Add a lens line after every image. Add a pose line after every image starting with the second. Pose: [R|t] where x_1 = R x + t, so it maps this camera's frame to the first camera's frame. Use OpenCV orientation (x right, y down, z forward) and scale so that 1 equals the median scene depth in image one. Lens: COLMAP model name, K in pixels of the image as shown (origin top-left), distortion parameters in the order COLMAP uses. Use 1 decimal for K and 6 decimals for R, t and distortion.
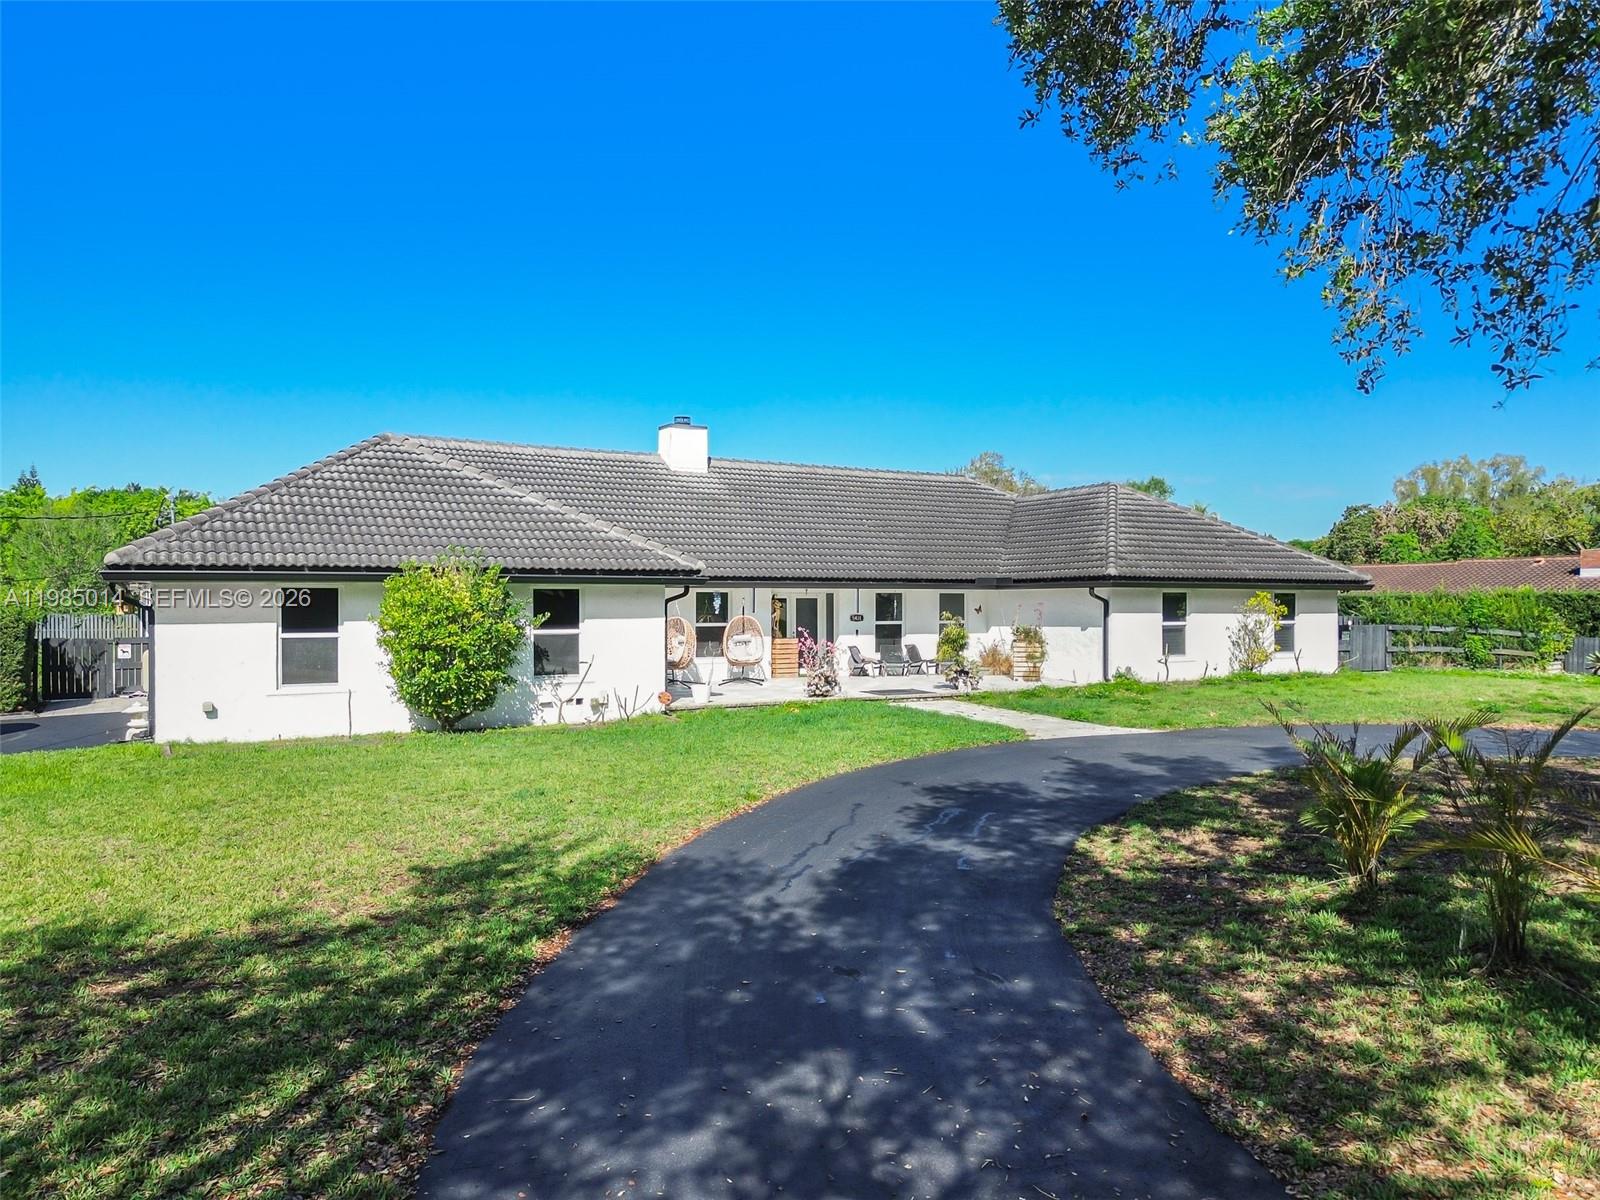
lens RADIAL K [[1197.6, 0, 835.3], [0, 1197.6, 556.5], [0, 0, 1]] dist [0.062365, -0.000795]
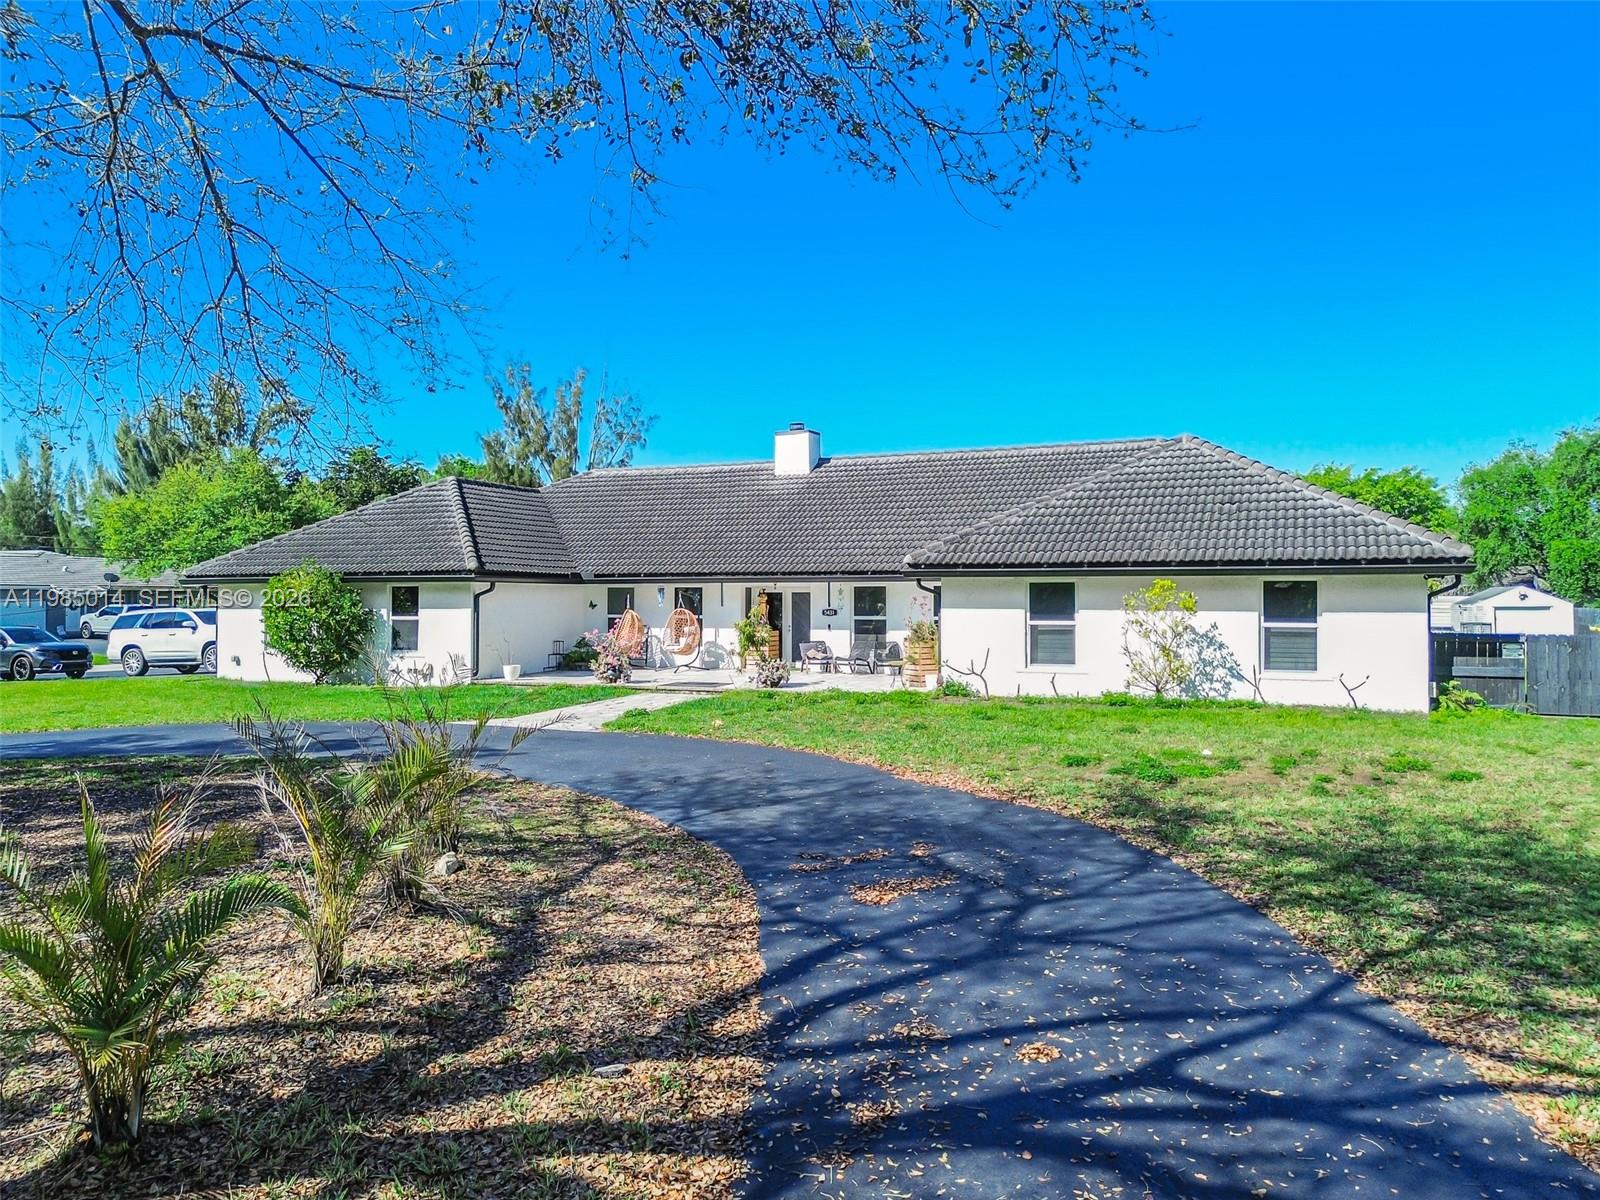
lens RADIAL K [[1135.4, 0, 800.0], [0, 1135.4, 600.0], [0, 0, 1]] dist [0.048329, -0.003037]
pose [[0.570710, 0.002545, -0.821148, 0.774644], [0.033136, 0.999109, 0.026126, 0.016679], [0.820483, -0.042120, 0.570117, 0.457271]]
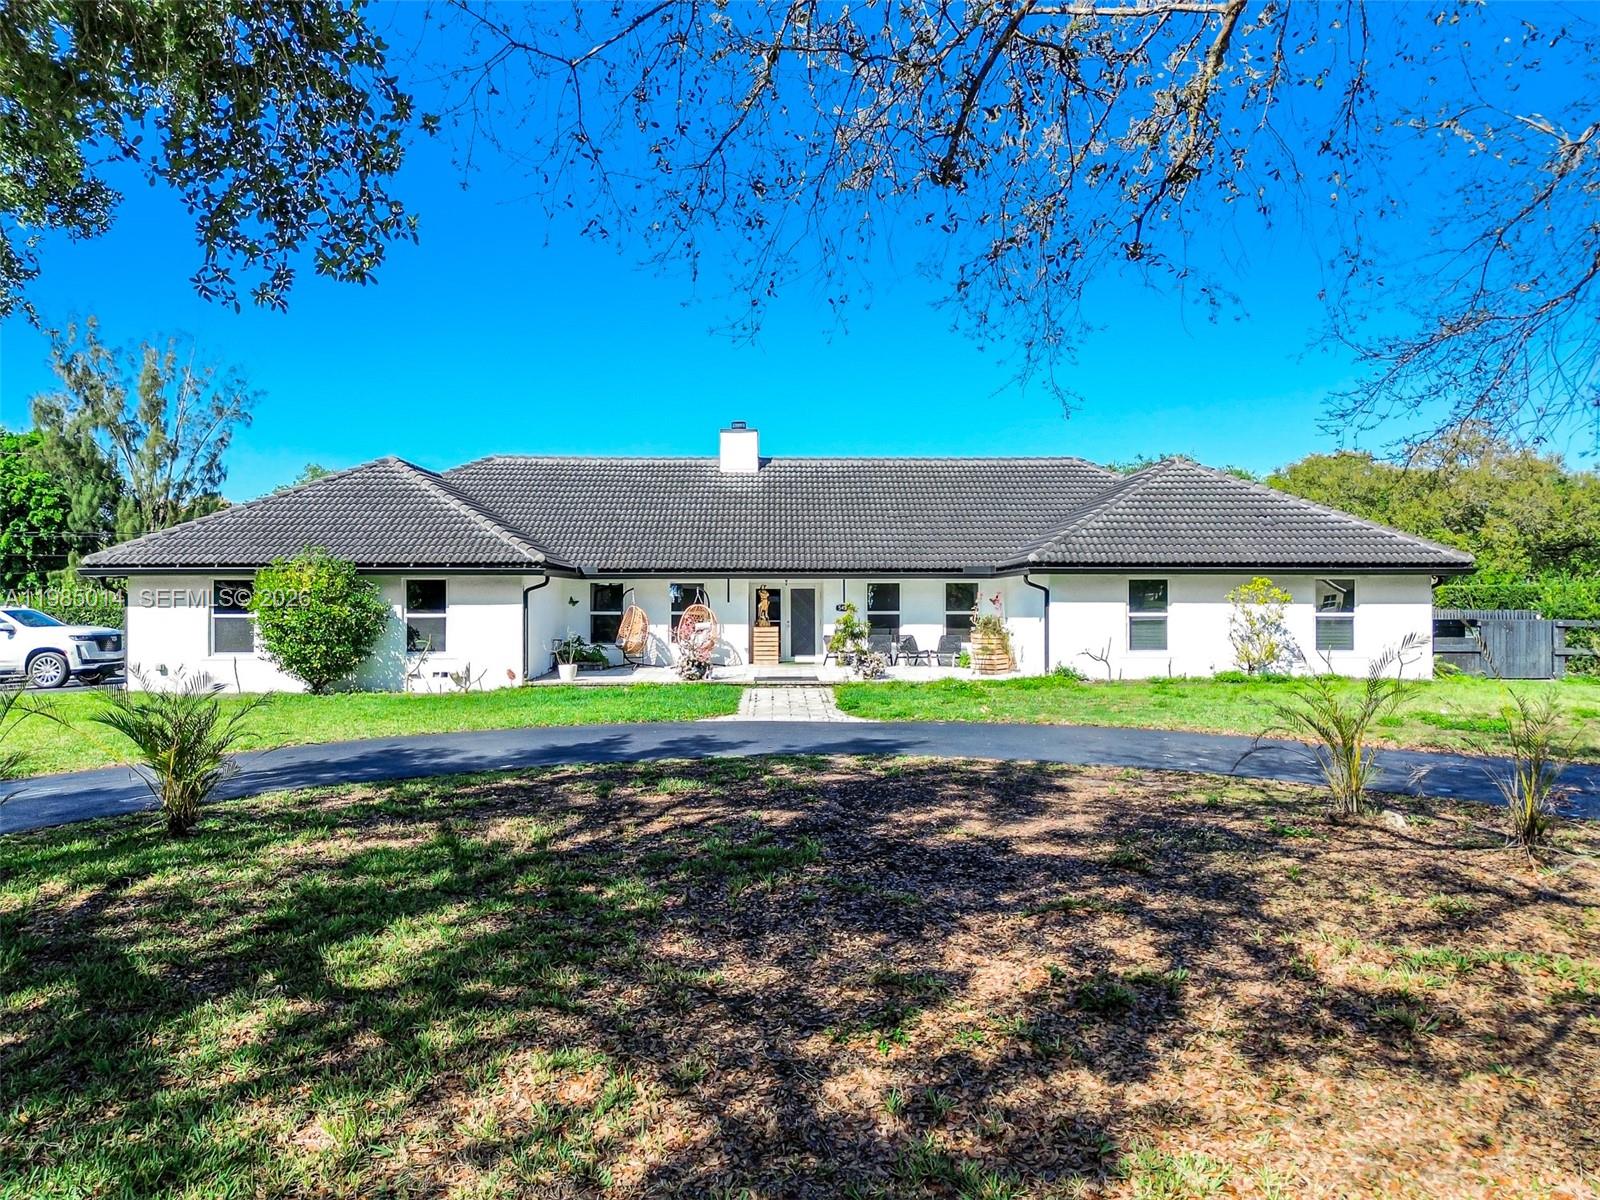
lens RADIAL K [[1135.4, 0, 800.0], [0, 1135.4, 600.0], [0, 0, 1]] dist [0.048329, -0.003037]
pose [[0.863404, 0.000977, -0.504511, 0.479205], [0.019647, 0.999174, 0.035558, 0.009826], [0.504130, -0.040613, 0.862673, 0.149056]]
